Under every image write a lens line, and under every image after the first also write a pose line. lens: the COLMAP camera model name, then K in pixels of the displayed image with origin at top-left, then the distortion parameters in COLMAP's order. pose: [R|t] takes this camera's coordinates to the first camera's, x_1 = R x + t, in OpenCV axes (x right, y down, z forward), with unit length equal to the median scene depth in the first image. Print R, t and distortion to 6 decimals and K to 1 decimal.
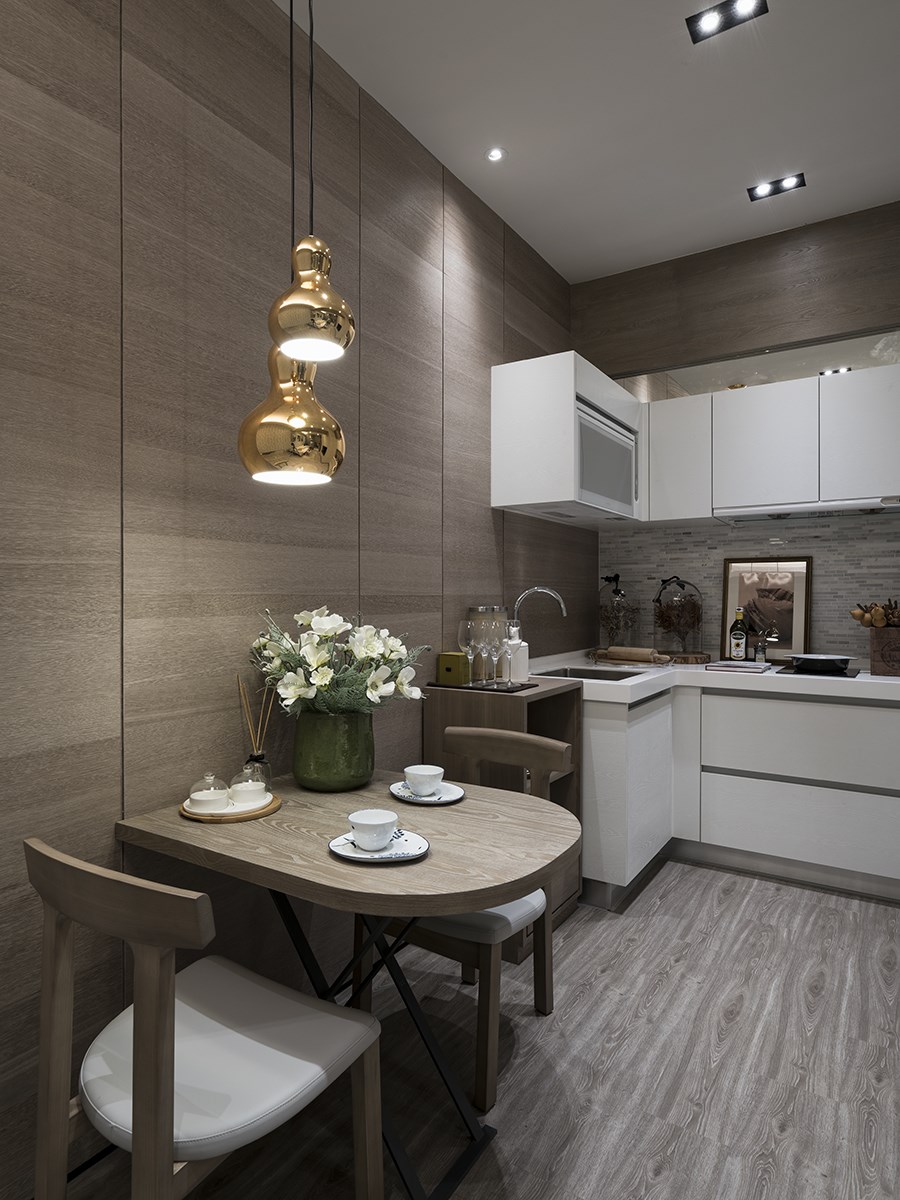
lens RADIAL K [[710.7, 0, 448.2], [0, 710.7, 599.1], [0, 0, 1]] dist [-0.013453, 0.008566]
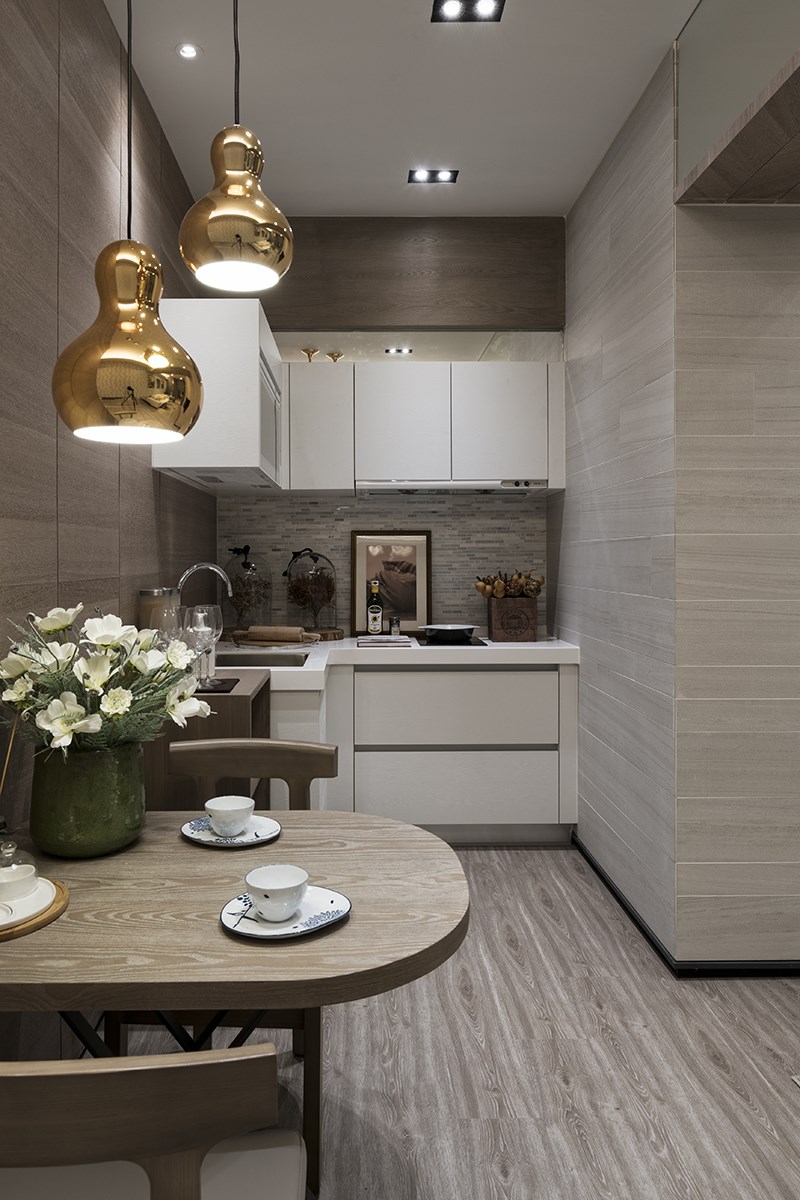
lens RADIAL K [[783.8, 0, 374.3], [0, 783.8, 553.5], [0, 0, 1]] dist [-0.013353, 0.009043]
pose [[0.827861, 0.000204, 0.560933, -0.392844], [0.004567, 0.999964, -0.007105, -0.036195], [-0.560914, 0.008444, 0.827831, 0.168450]]
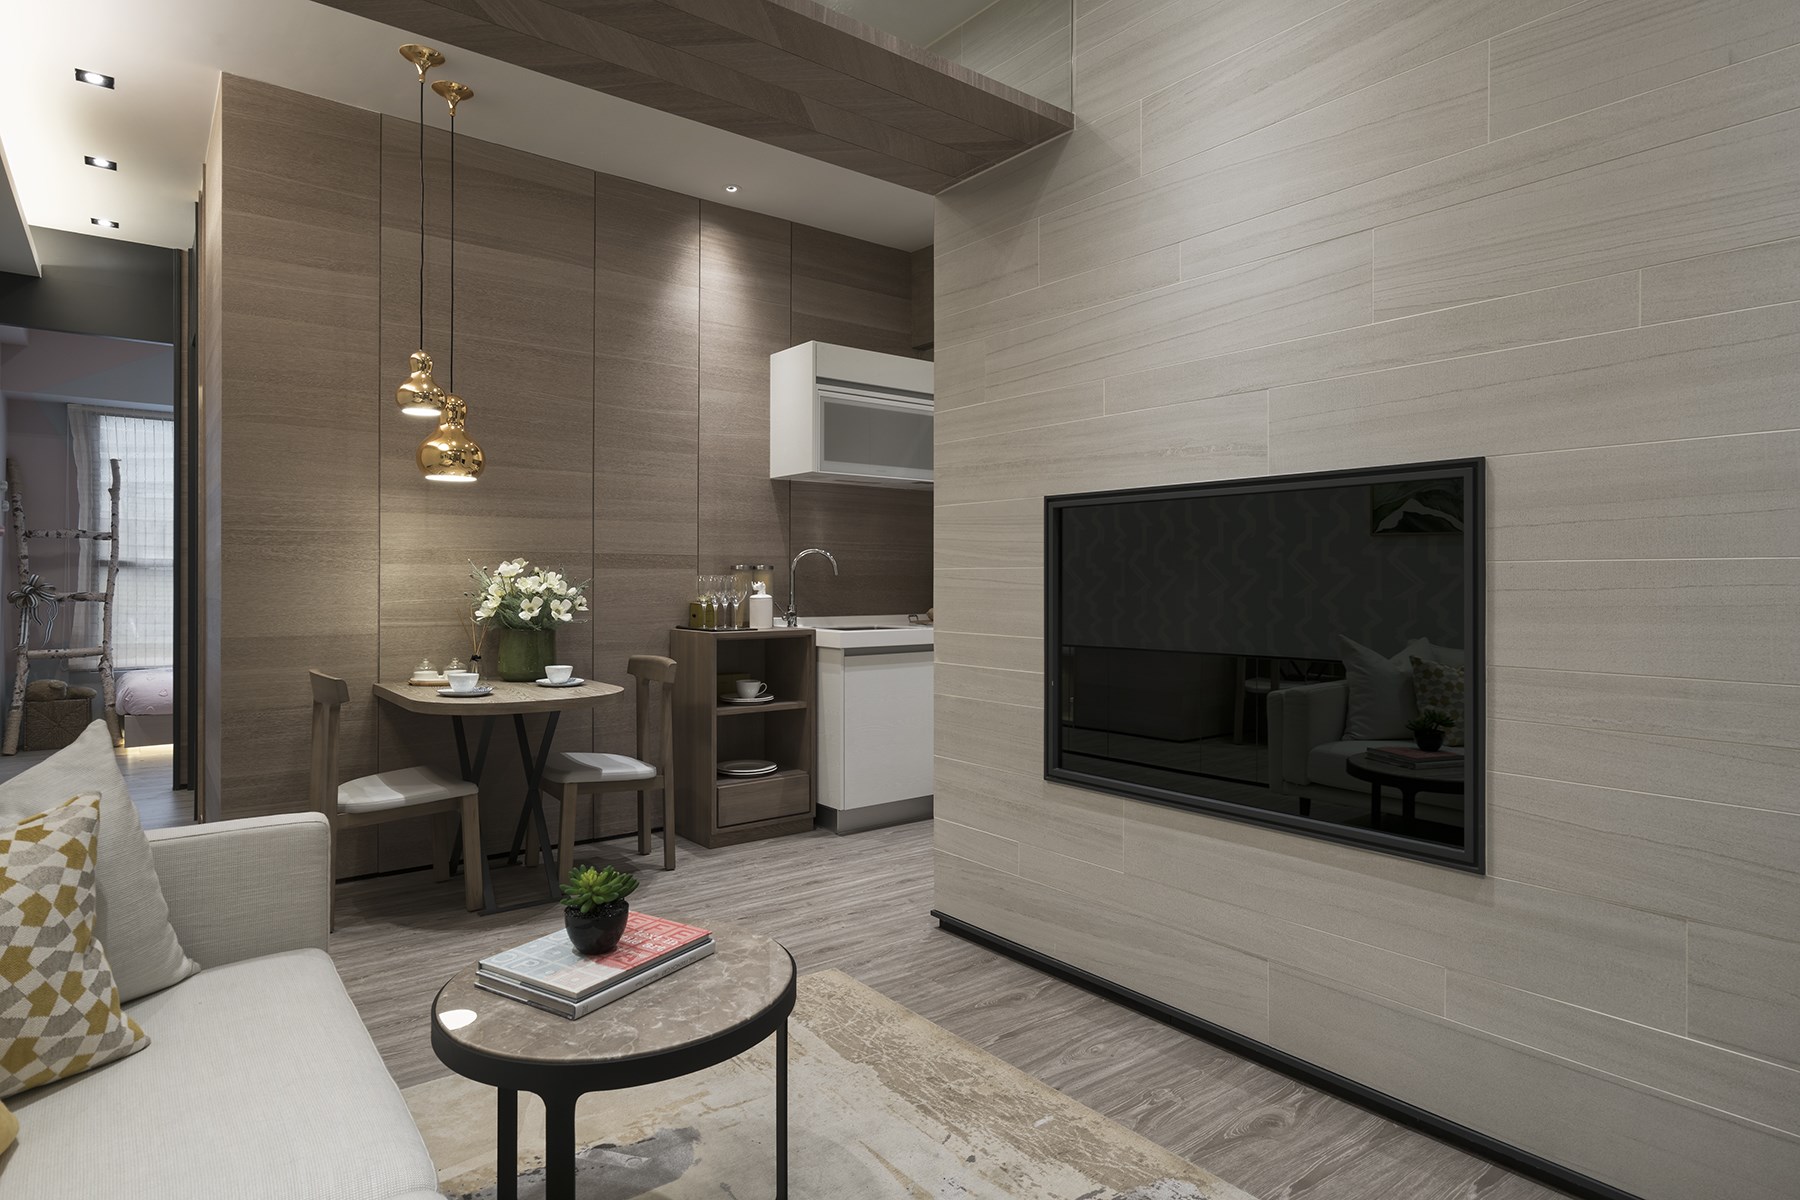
lens RADIAL K [[1045.3, 0, 943.2], [0, 1045.3, 577.8], [0, 0, 1]] dist [-0.013950, 0.007429]
pose [[0.947015, -0.000454, -0.321189, 1.418163], [-0.002469, 0.999959, -0.008691, 0.070360], [0.321180, 0.009024, 0.946975, -0.806346]]
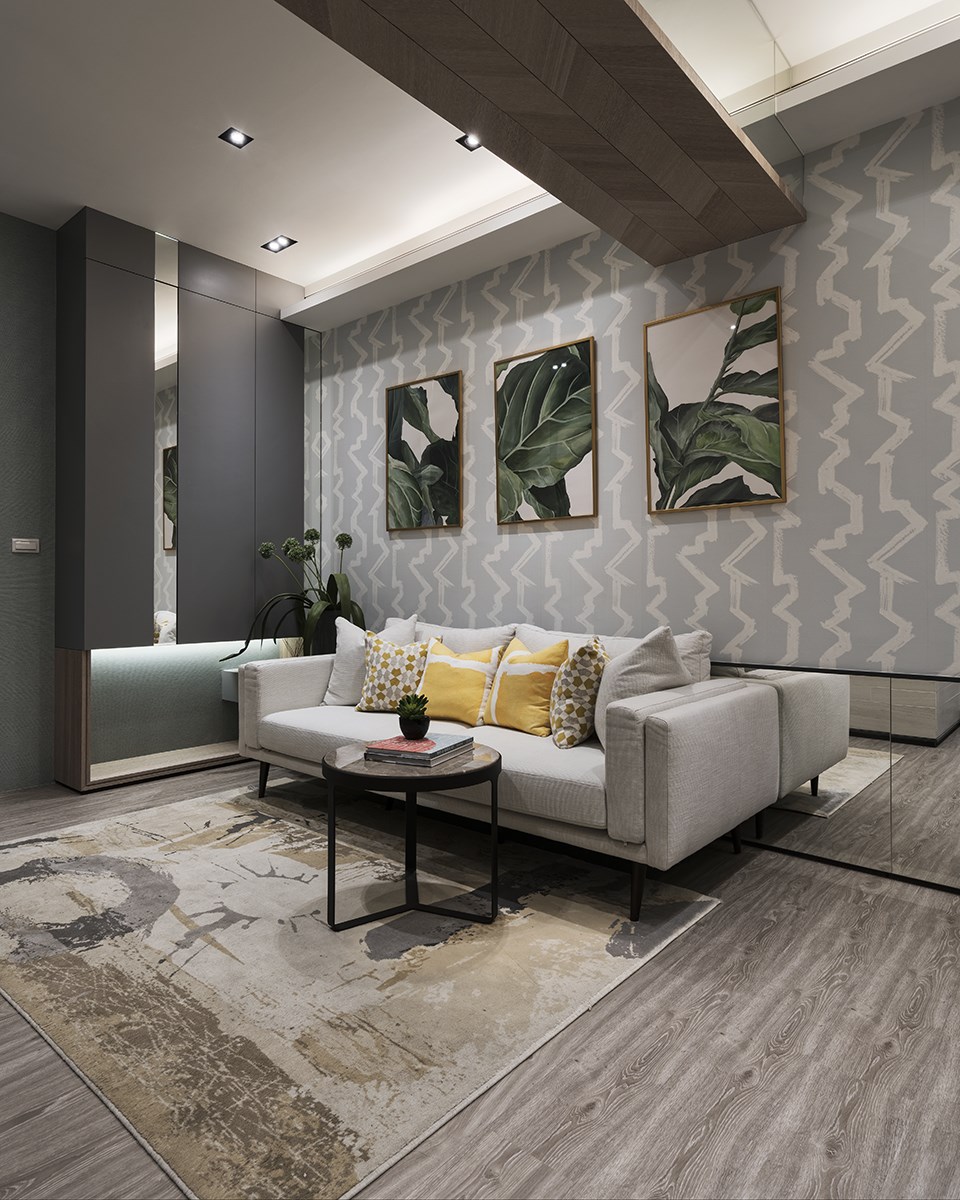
lens RADIAL K [[721.6, 0, 482.1], [0, 721.6, 581.4], [0, 0, 1]] dist [0.006281, 0.002117]
pose [[-0.989642, 0.002778, 0.143529, 0.434302], [0.002283, 0.999991, -0.003613, 0.123263], [-0.143538, -0.003247, -0.989639, 1.322013]]
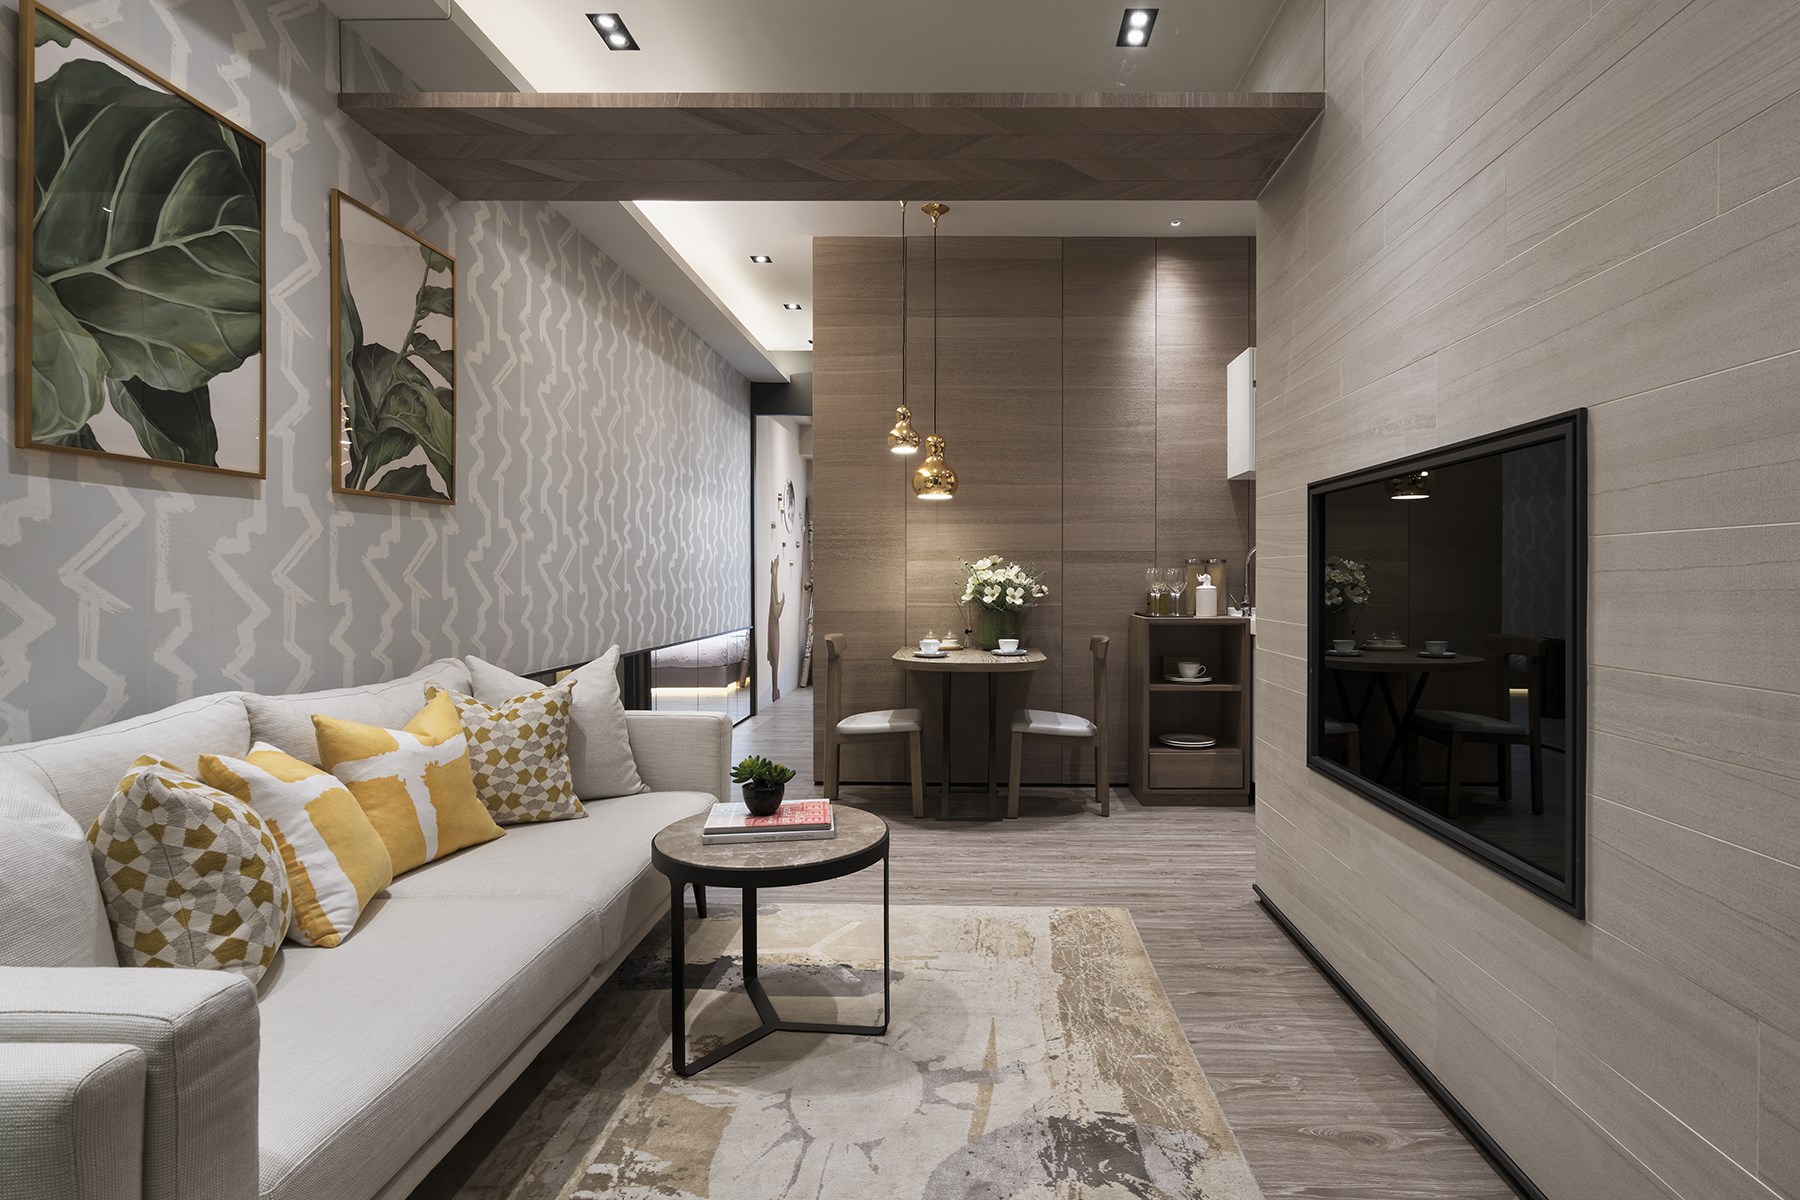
lens RADIAL K [[963.4, 0, 913.0], [0, 963.4, 588.2], [0, 0, 1]] dist [-0.011815, 0.001396]
pose [[0.487479, 0.009505, -0.873083, 2.068854], [-0.007829, 0.999948, 0.006515, 0.086455], [0.873100, 0.003660, 0.487528, -0.472908]]
